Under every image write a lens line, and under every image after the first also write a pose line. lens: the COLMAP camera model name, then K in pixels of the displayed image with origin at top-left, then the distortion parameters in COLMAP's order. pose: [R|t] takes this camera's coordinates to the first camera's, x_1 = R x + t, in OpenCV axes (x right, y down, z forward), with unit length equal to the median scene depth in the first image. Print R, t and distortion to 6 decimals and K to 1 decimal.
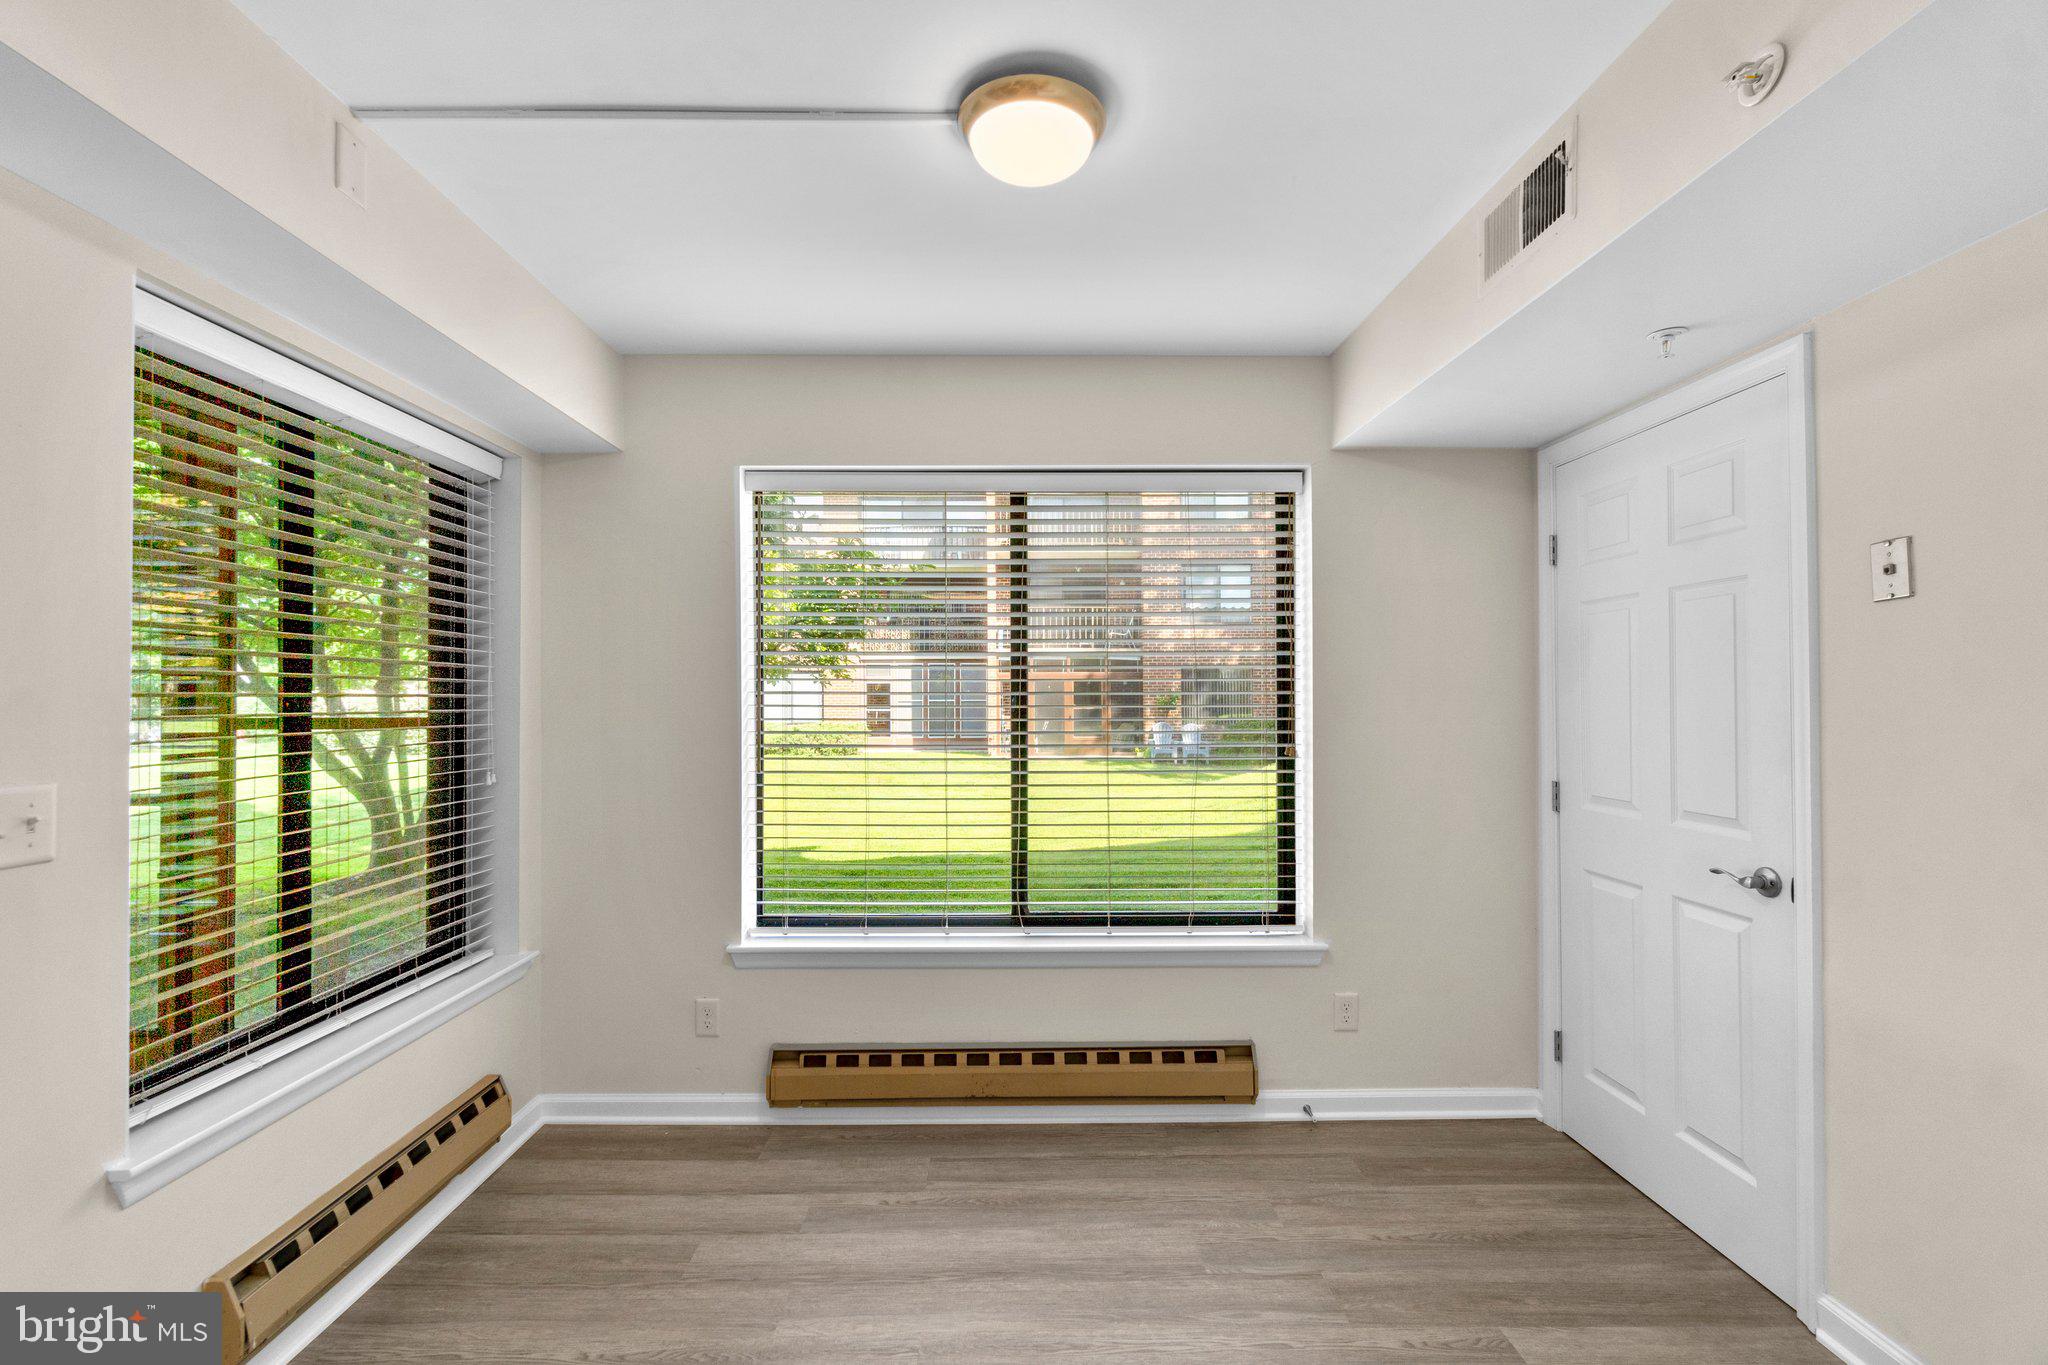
lens RADIAL K [[896.9, 0, 1008.1], [0, 896.9, 688.3], [0, 0, 1]] dist [-0.001202, 0.000550]
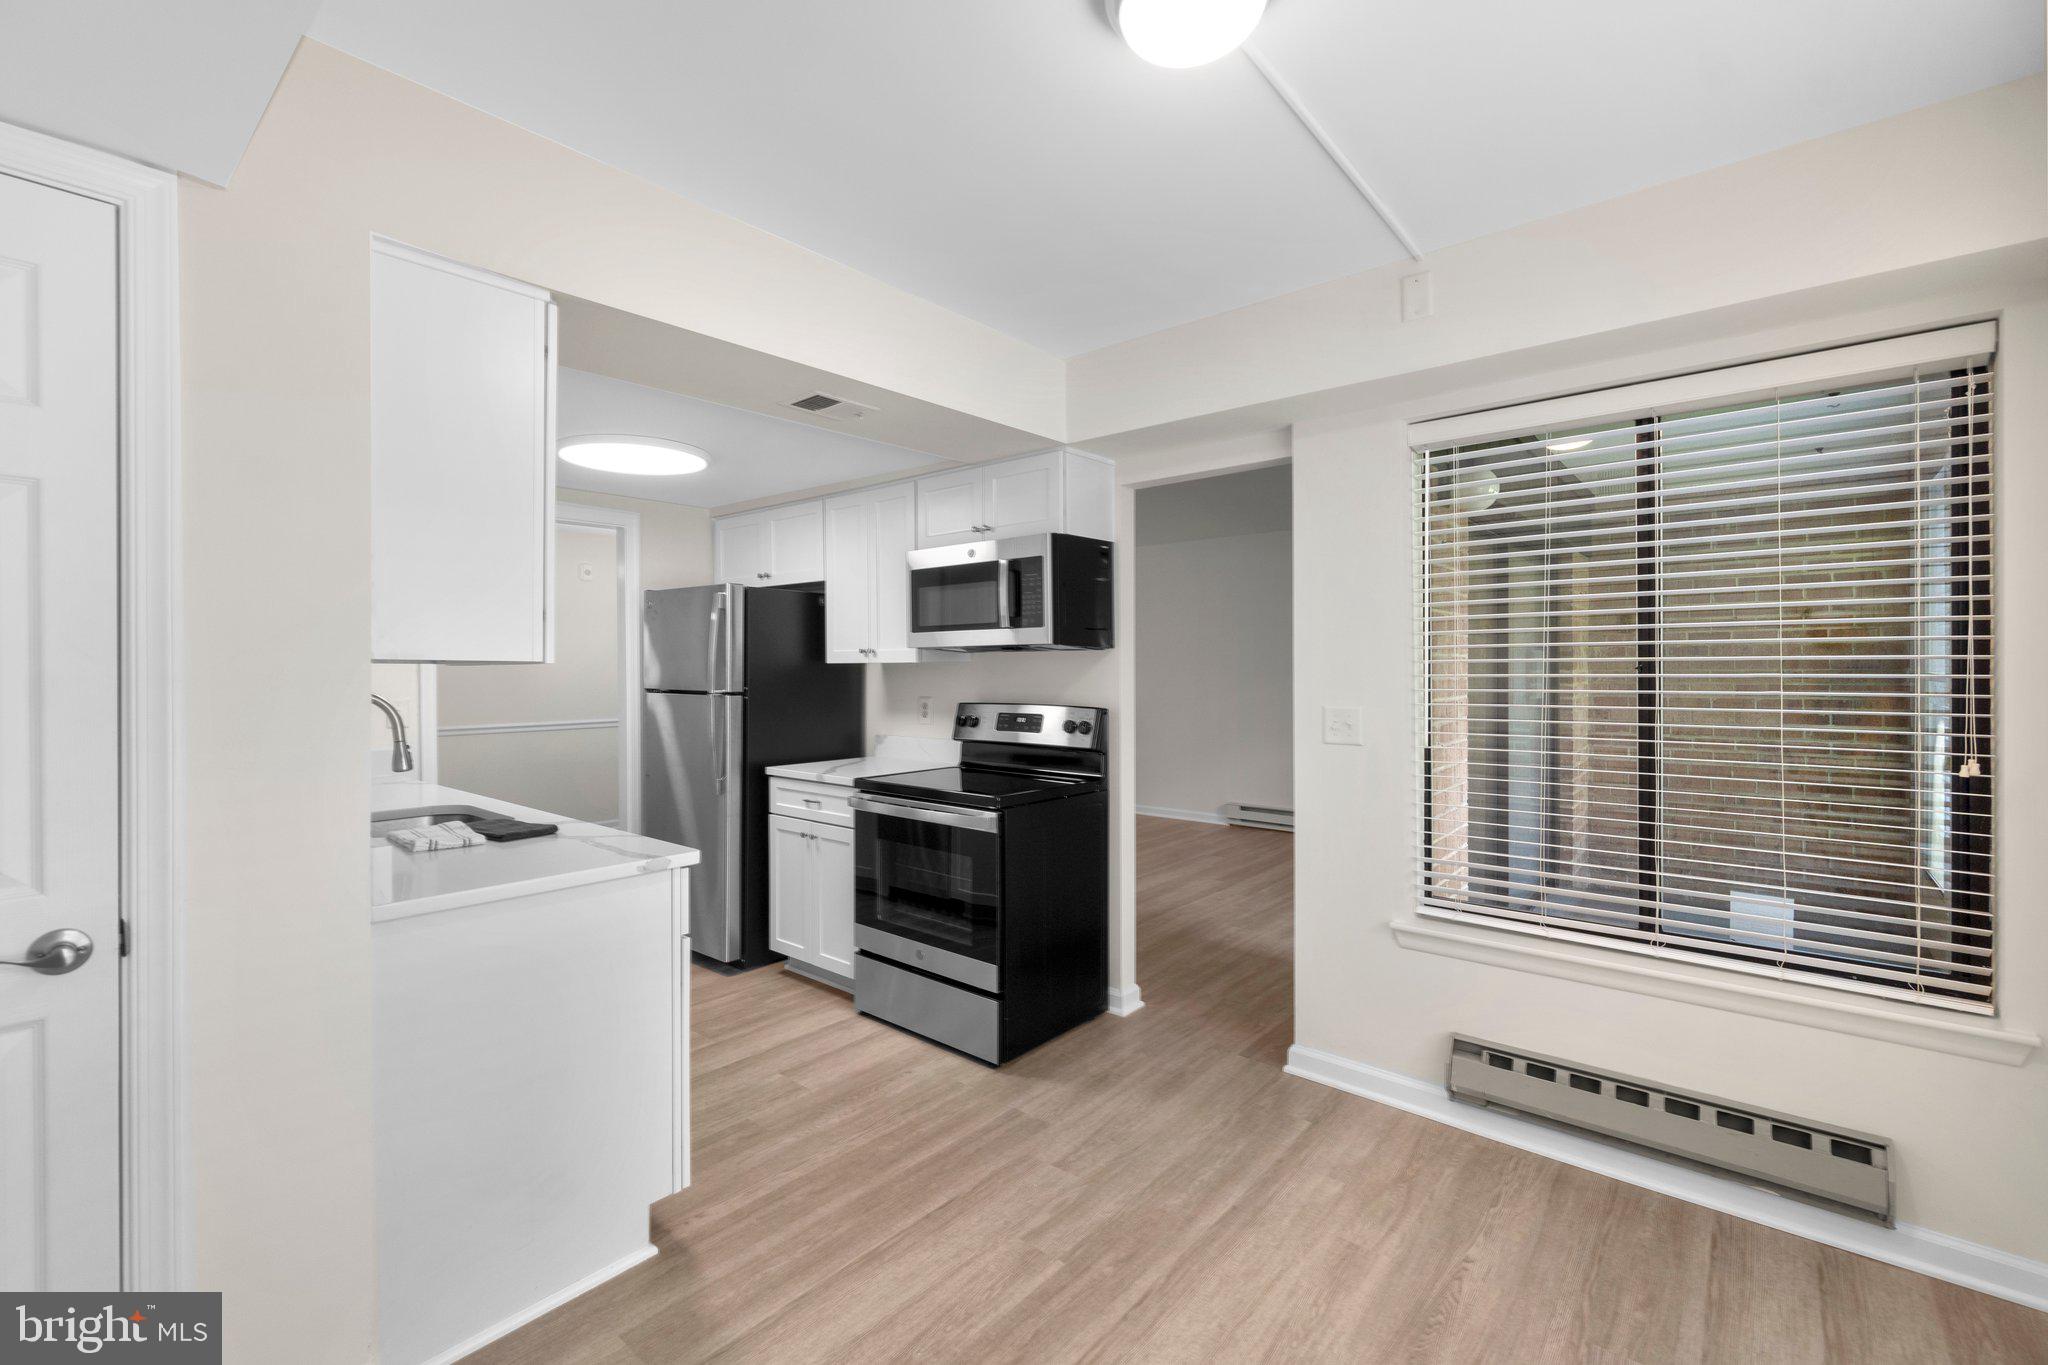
lens RADIAL K [[873.2, 0, 1023.7], [0, 873.2, 672.8], [0, 0, 1]] dist [-0.006679, -0.000023]
pose [[-0.645955, 0.007337, -0.763340, 0.456139], [0.009509, 0.999954, 0.001564, 0.006240], [0.763316, -0.006249, -0.645995, 0.830553]]
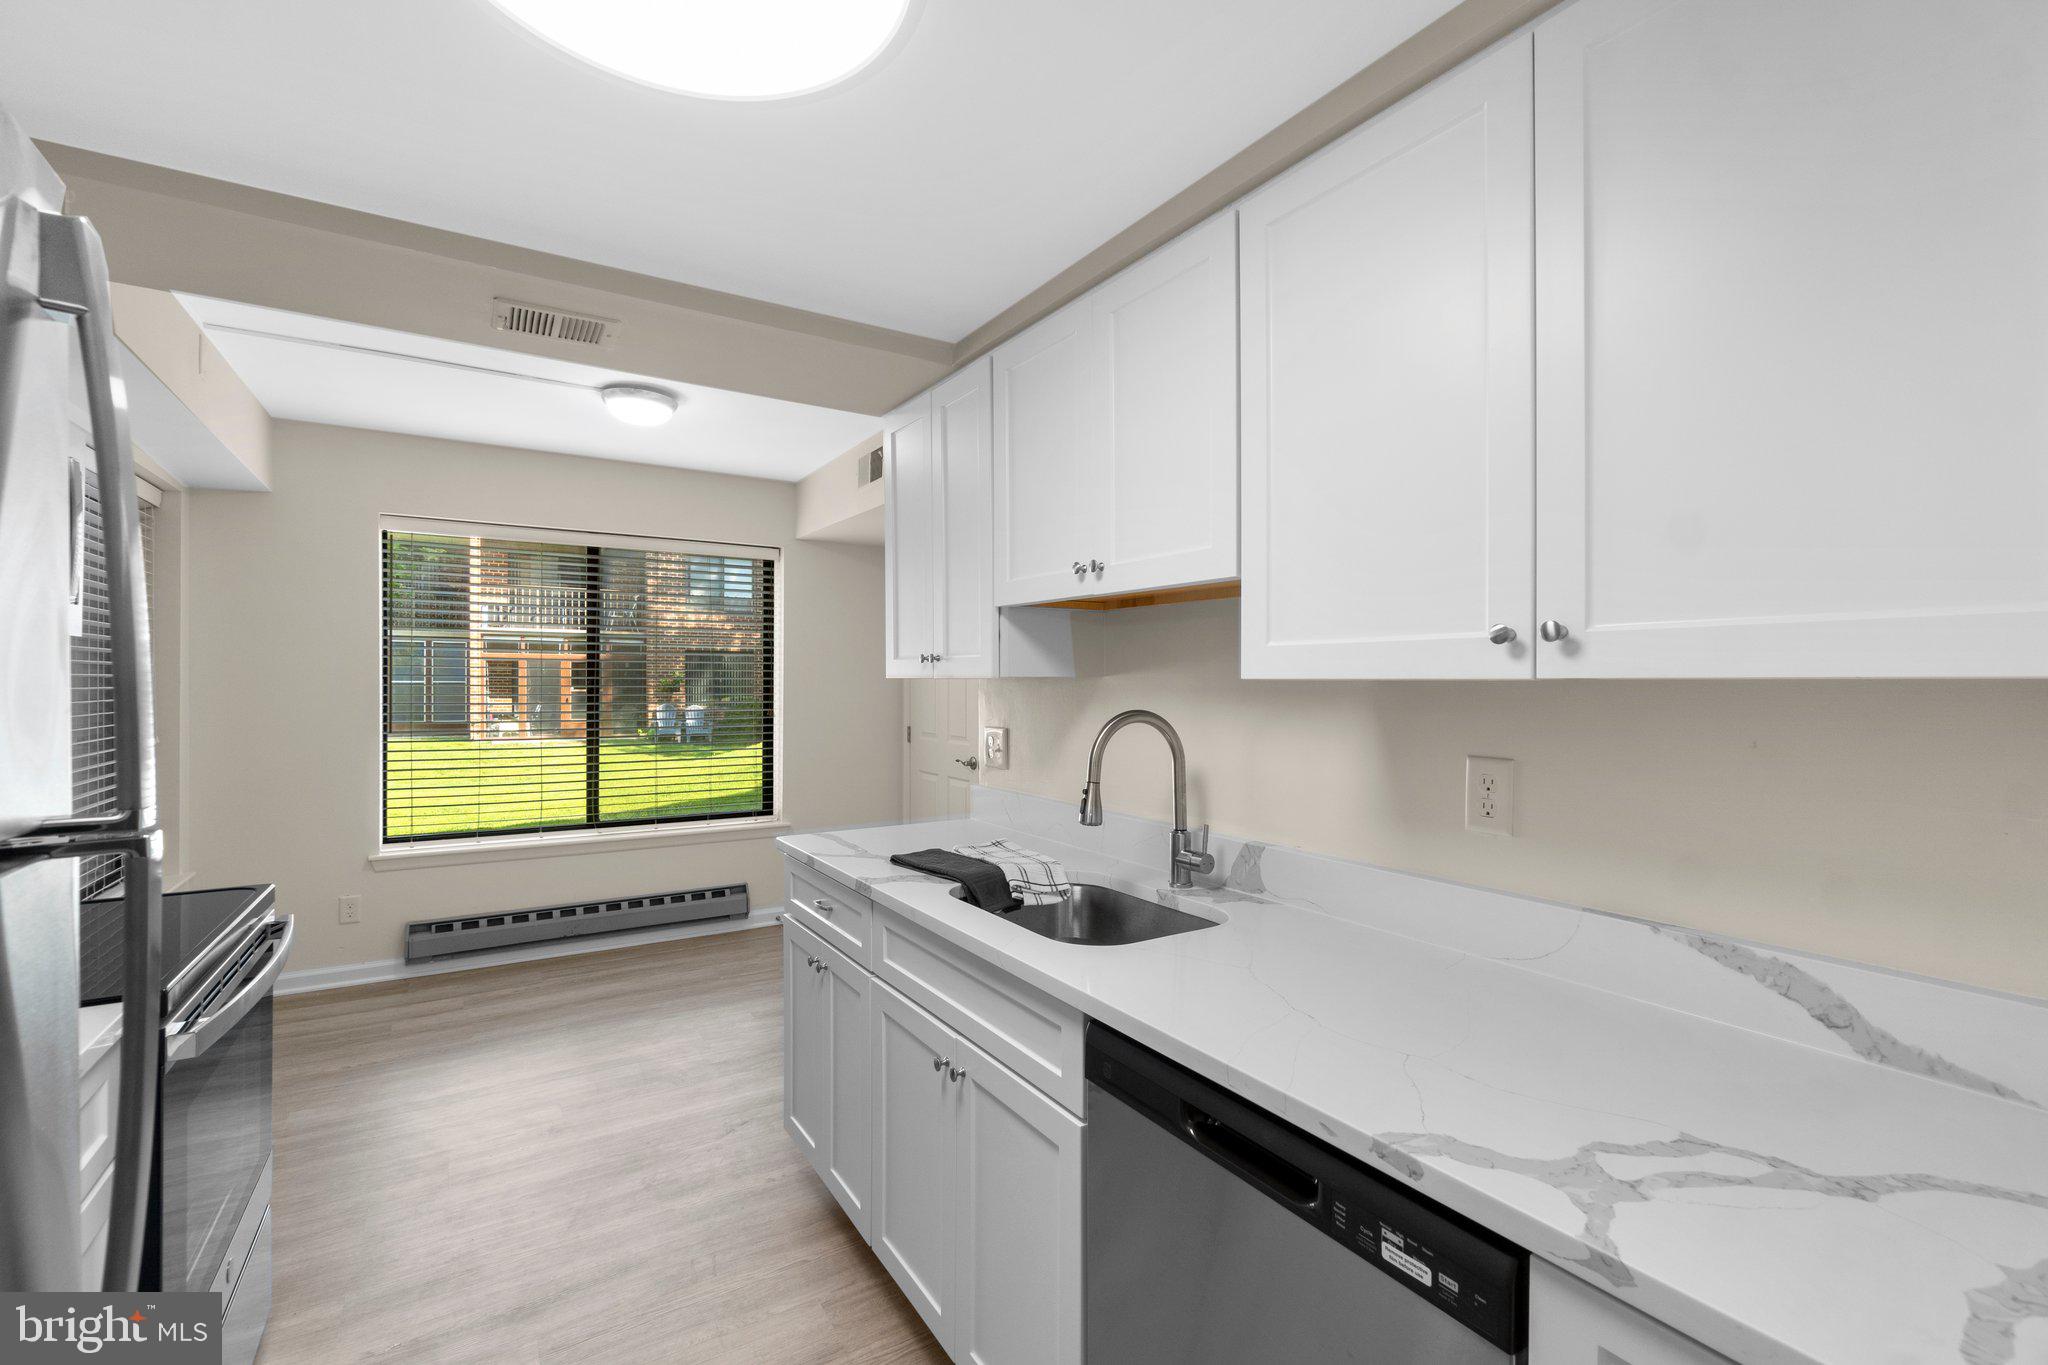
lens RADIAL K [[882.1, 0, 1008.5], [0, 882.1, 682.6], [0, 0, 1]] dist [-0.002535, -0.000441]
pose [[0.853831, 0.004825, 0.520527, -0.178524], [-0.011314, 0.999893, 0.009289, -0.008091], [-0.520427, -0.013821, 0.853794, -0.692987]]
